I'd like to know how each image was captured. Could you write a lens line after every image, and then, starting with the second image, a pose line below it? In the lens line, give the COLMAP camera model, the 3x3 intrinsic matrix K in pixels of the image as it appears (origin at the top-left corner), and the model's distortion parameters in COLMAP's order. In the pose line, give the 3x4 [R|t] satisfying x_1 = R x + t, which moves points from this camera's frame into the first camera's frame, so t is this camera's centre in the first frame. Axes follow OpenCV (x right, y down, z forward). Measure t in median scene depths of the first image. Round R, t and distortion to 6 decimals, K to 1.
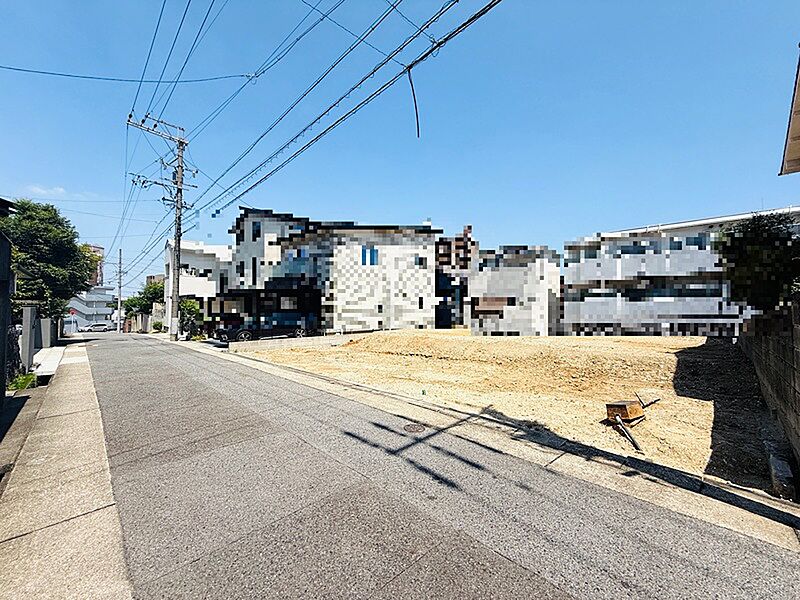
lens RADIAL K [[321.7, 0, 399.6], [0, 321.7, 297.1], [0, 0, 1]] dist [-0.001095, 0.000996]
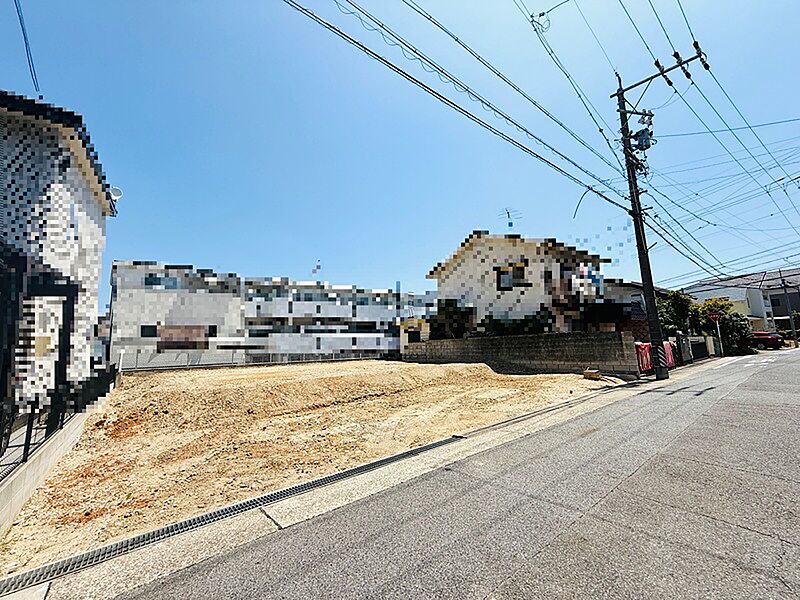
lens RADIAL K [[321.7, 0, 399.8], [0, 321.7, 295.4], [0, 0, 1]] dist [-0.001095, 0.000996]
pose [[0.097684, 0.148288, 0.984108, -0.600403], [-0.006942, 0.988915, -0.148323, 0.037642], [-0.995193, 0.007657, 0.097630, 0.667203]]
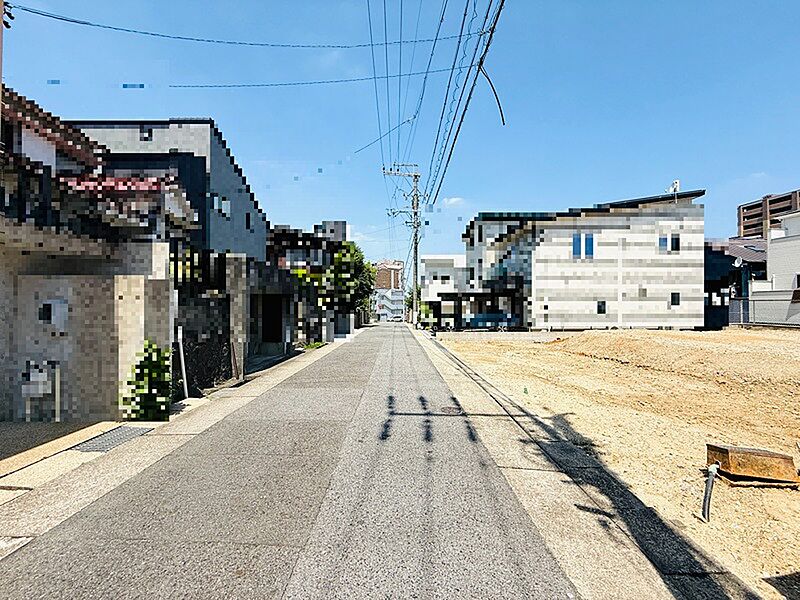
lens RADIAL K [[321.7, 0, 399.8], [0, 321.7, 301.4], [0, 0, 1]] dist [-0.001095, 0.000996]
pose [[0.713062, -0.008175, -0.701053, 0.197354], [0.022907, 0.999670, 0.011643, 0.006002], [0.700727, -0.024361, 0.713014, 0.028788]]
